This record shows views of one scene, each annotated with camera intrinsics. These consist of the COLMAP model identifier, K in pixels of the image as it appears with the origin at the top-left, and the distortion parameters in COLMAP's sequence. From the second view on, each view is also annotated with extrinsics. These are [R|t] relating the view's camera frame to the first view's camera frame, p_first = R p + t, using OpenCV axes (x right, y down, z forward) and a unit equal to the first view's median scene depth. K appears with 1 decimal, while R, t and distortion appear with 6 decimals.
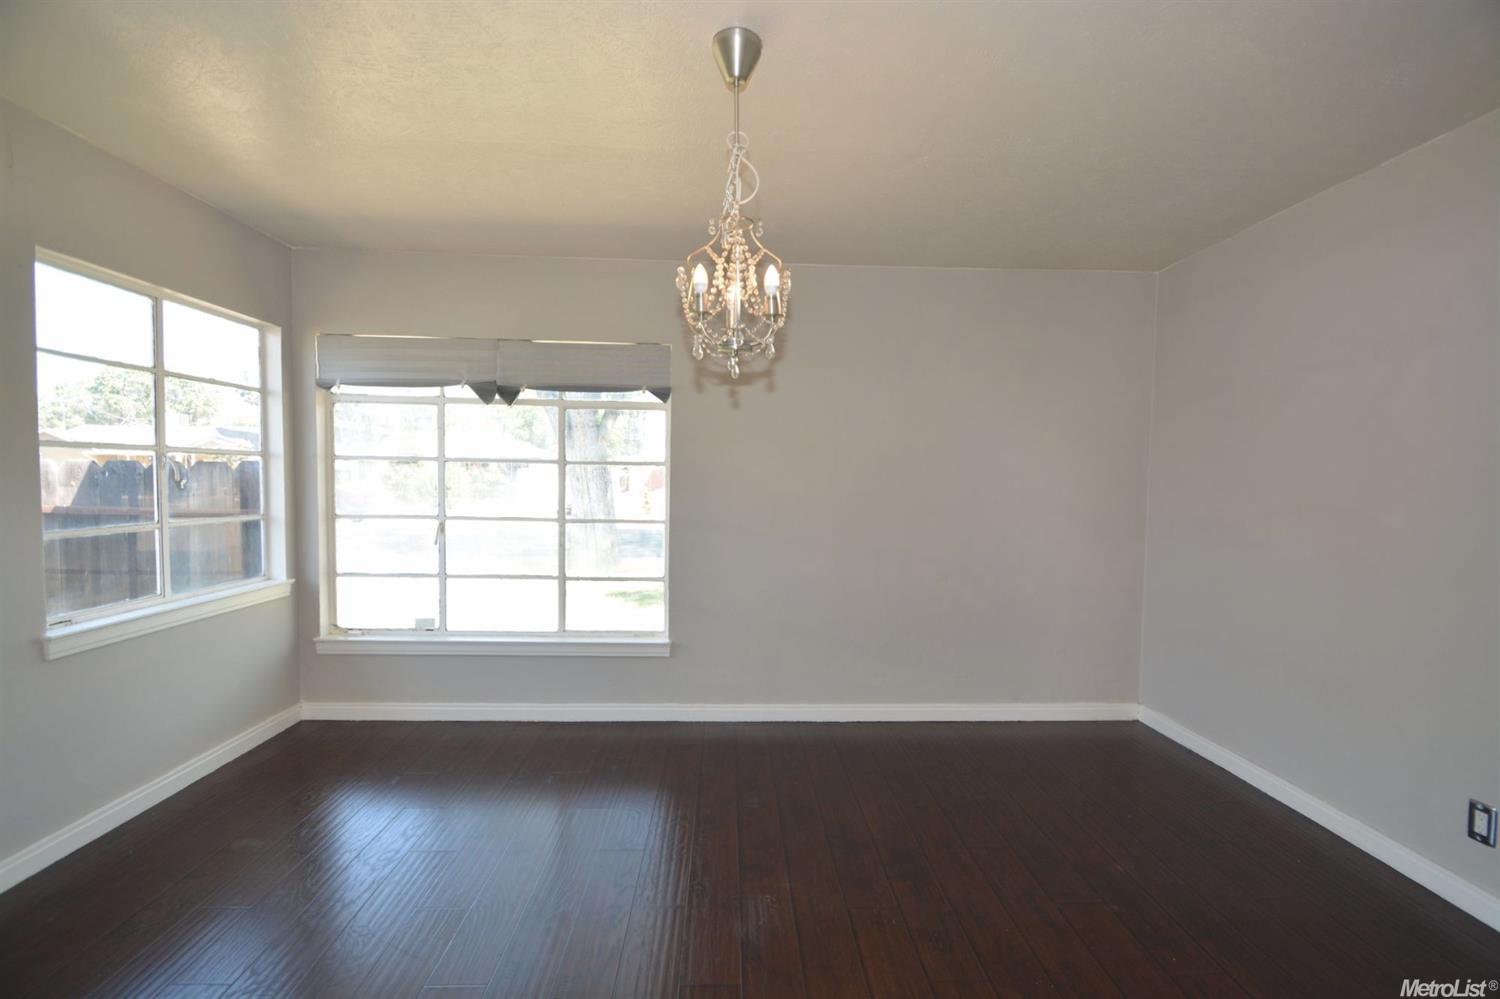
lens RADIAL K [[651.9, 0, 753.2], [0, 651.9, 509.0], [0, 0, 1]] dist [0.018484, -0.015082]
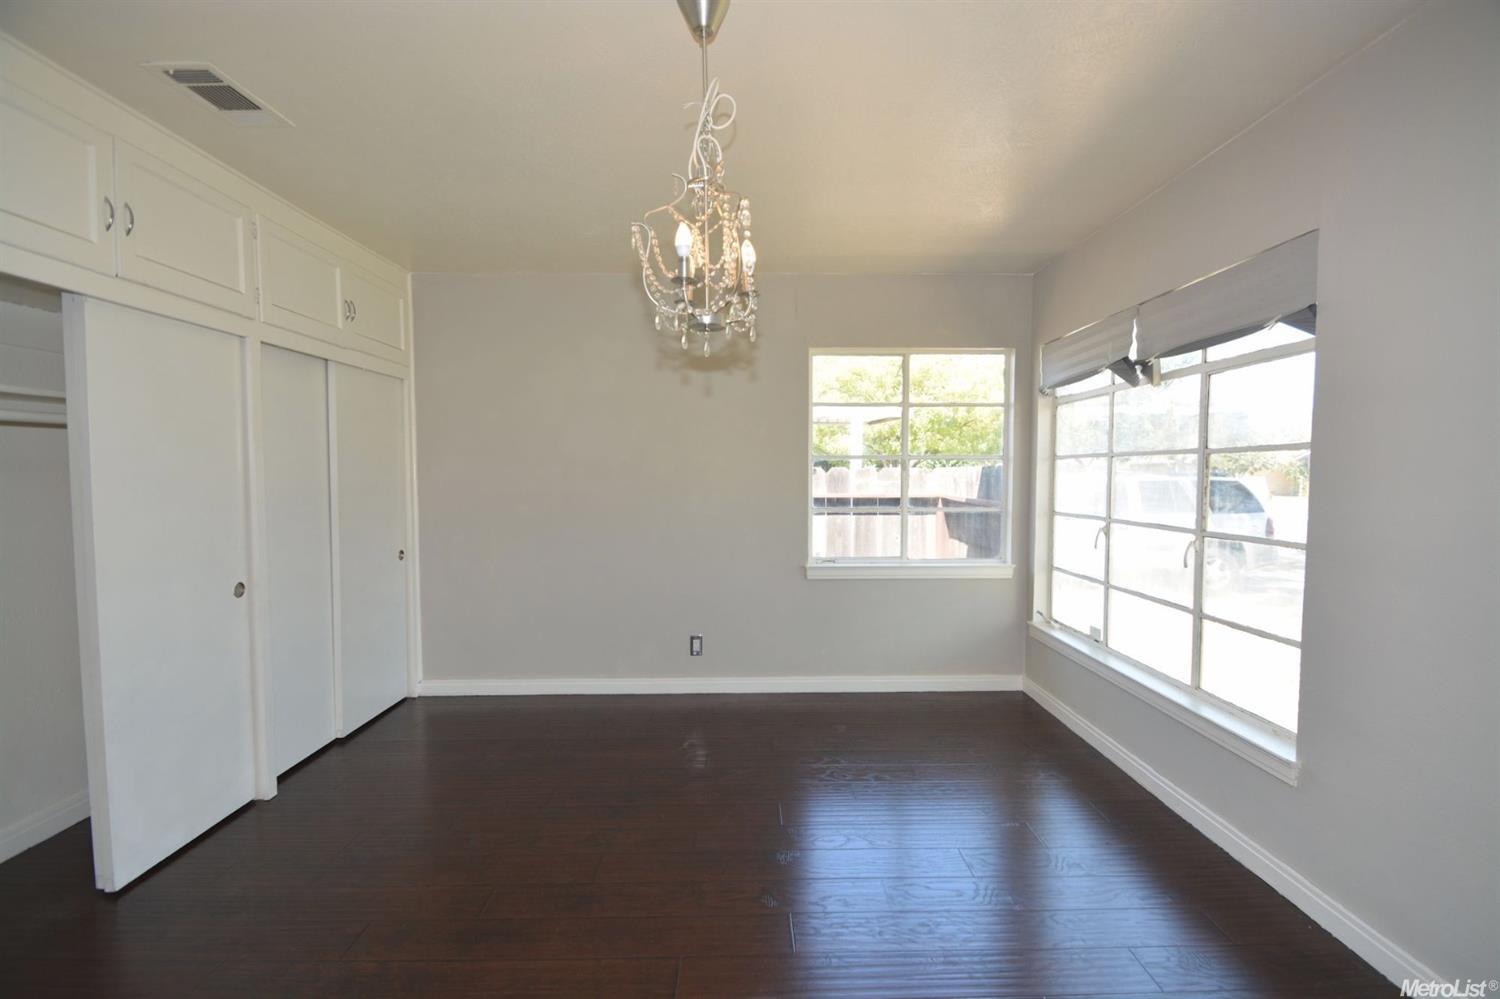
lens RADIAL K [[651.9, 0, 753.2], [0, 651.9, 509.0], [0, 0, 1]] dist [0.018484, -0.015082]
pose [[-0.011613, 0.039136, -0.999166, 0.437470], [-0.044225, 0.998236, 0.039613, -0.015878], [0.998954, 0.044648, -0.009861, 0.534654]]
